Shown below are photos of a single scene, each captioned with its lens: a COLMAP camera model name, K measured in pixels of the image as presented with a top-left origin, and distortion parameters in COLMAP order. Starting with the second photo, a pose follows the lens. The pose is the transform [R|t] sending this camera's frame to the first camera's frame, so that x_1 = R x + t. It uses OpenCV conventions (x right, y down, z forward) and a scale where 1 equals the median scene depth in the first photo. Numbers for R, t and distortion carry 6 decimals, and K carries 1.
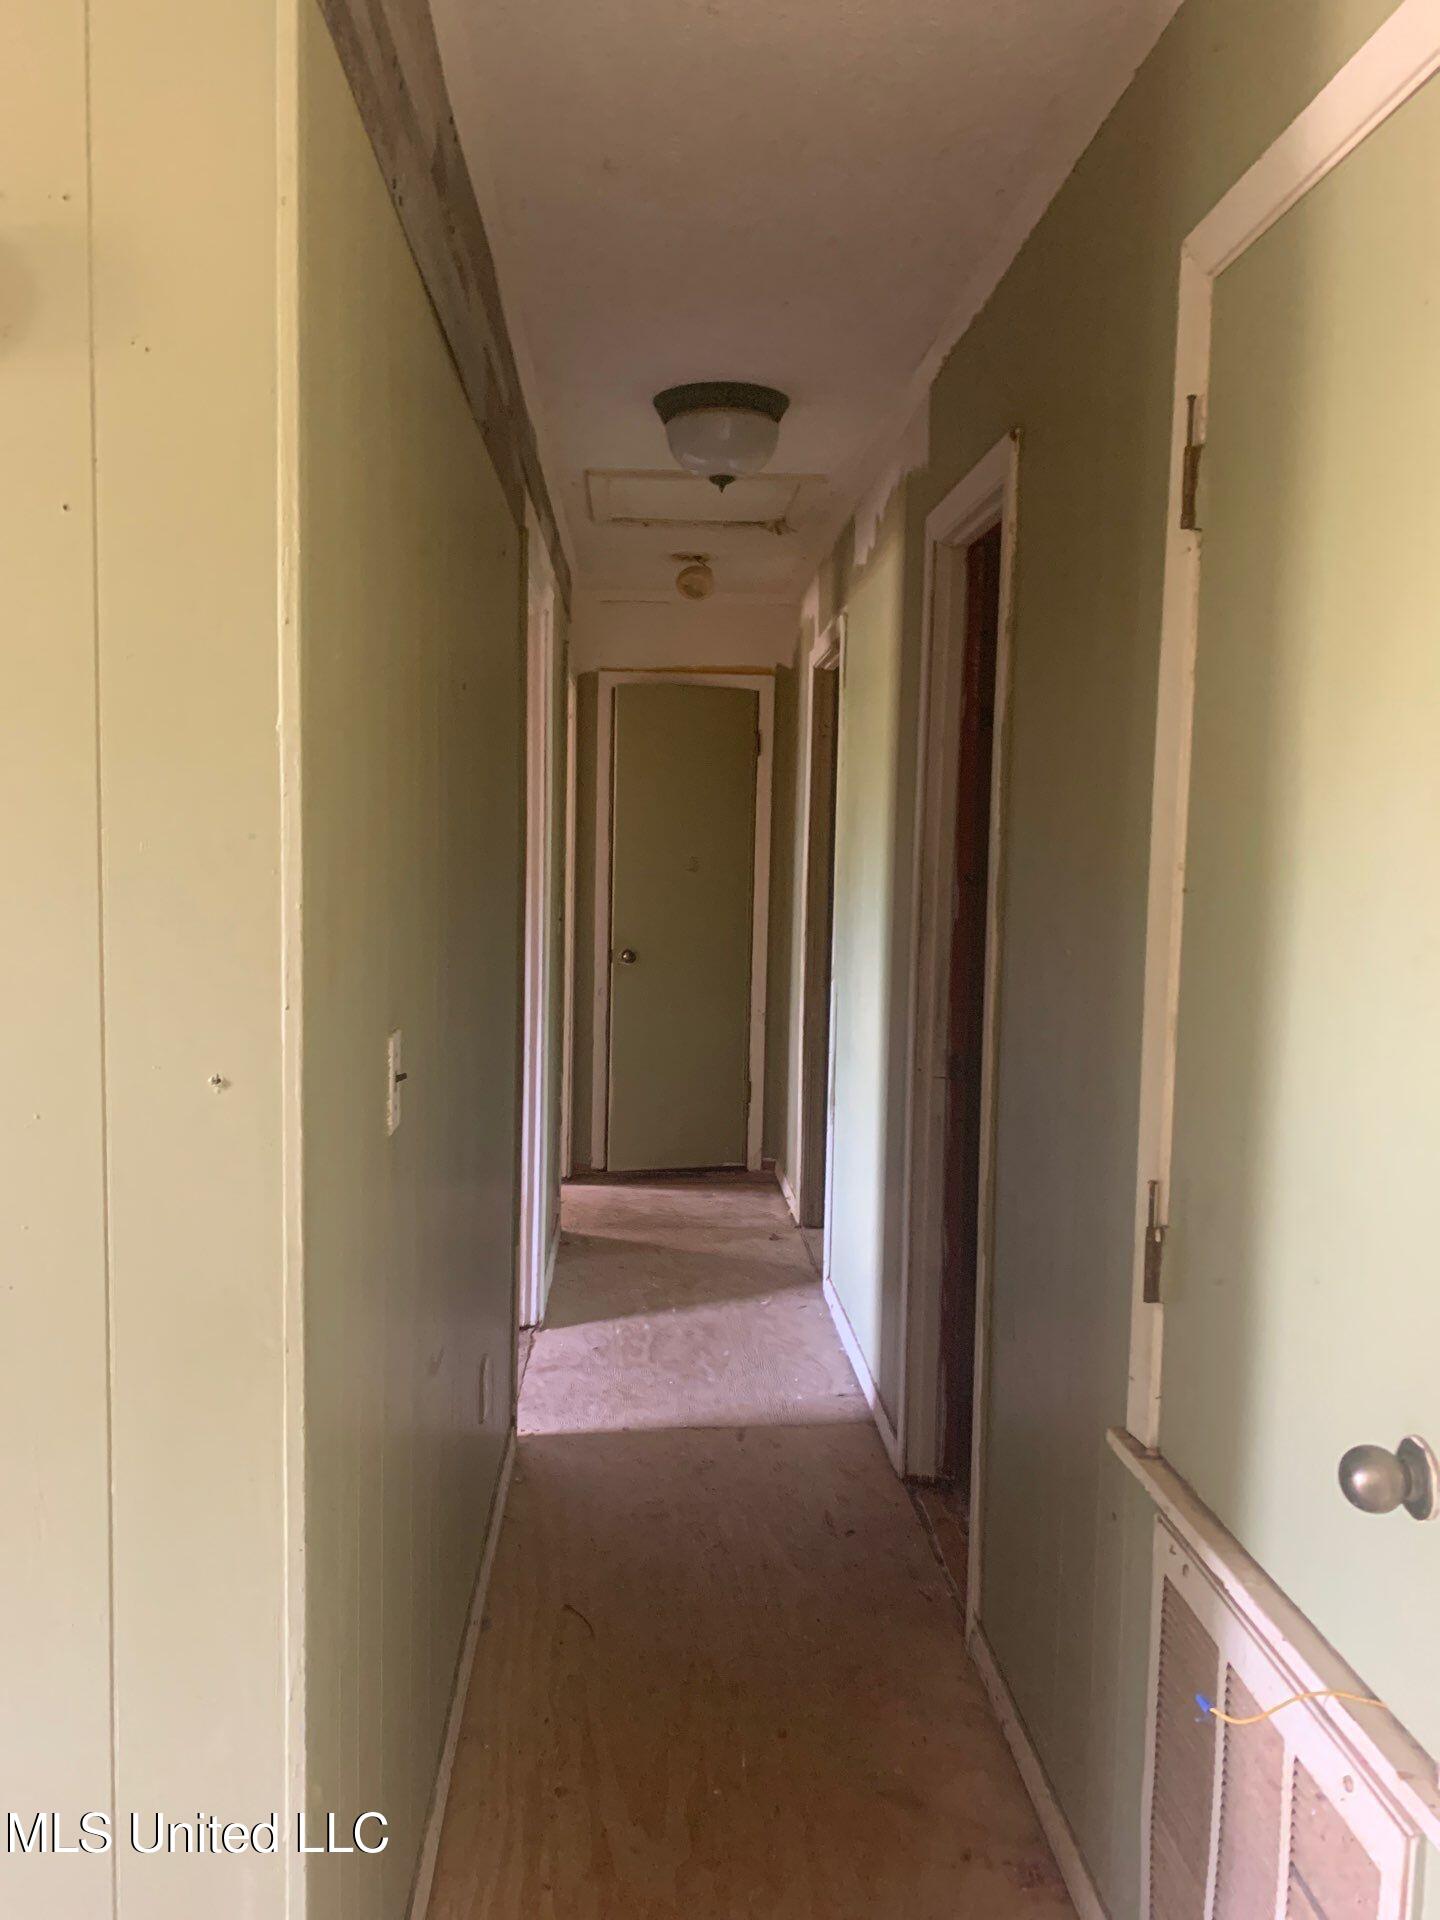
lens RADIAL K [[1455.4, 0, 722.7], [0, 1455.4, 959.8], [0, 0, 1]] dist [0.002753, -0.003782]
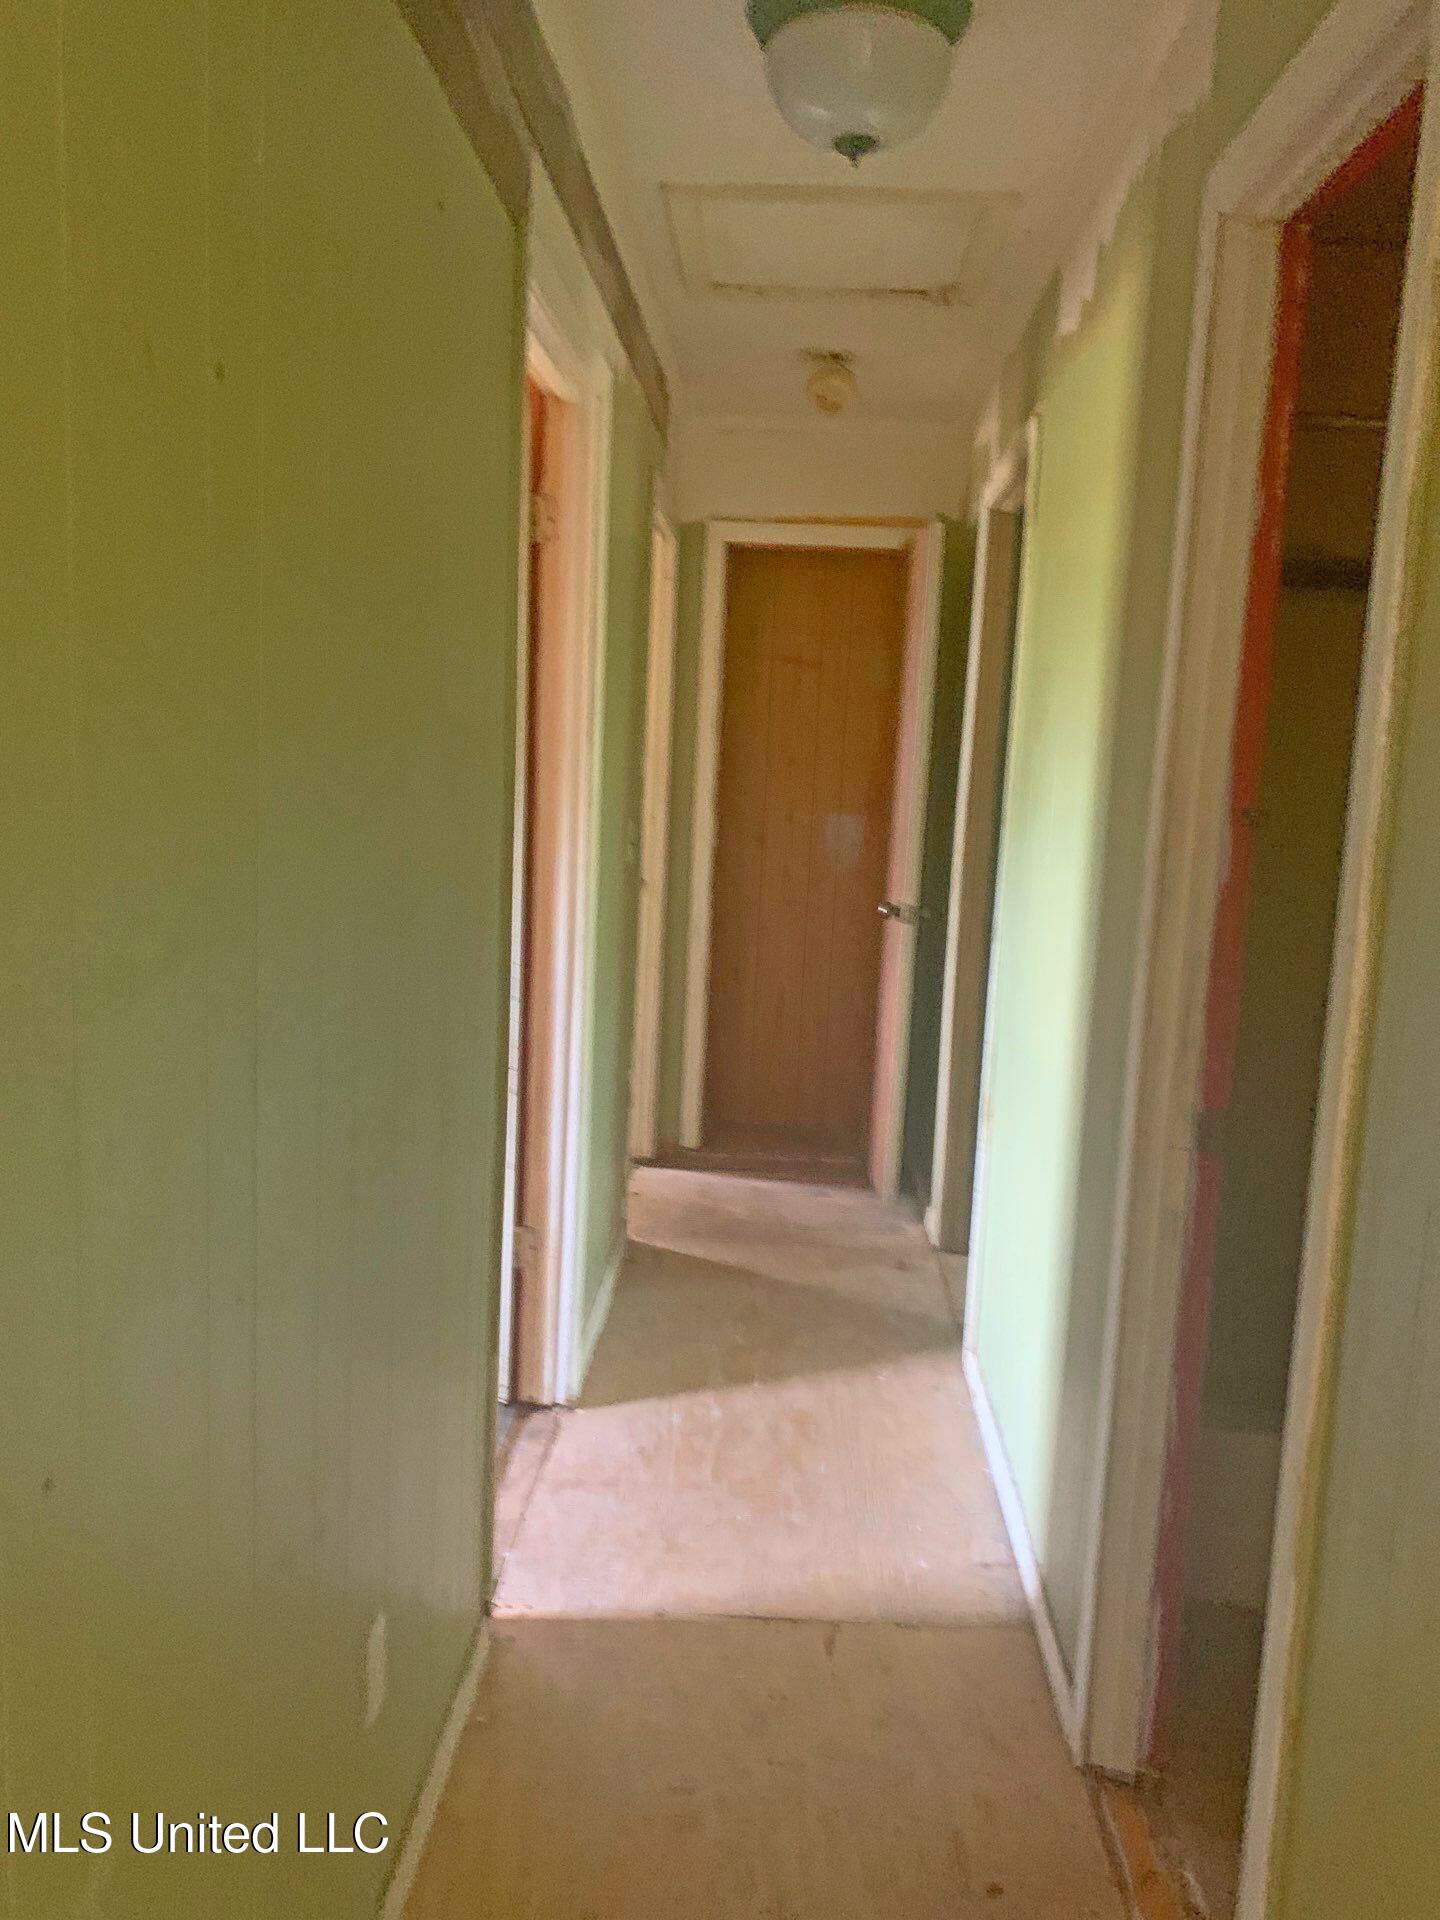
lens RADIAL K [[1455.4, 0, 713.9], [0, 1455.4, 961.7], [0, 0, 1]] dist [0.002753, -0.003782]
pose [[0.993463, 0.038676, -0.107404, 0.016236], [-0.031473, 0.997191, 0.067968, -0.022758], [0.109731, -0.064144, 0.991889, 0.306388]]
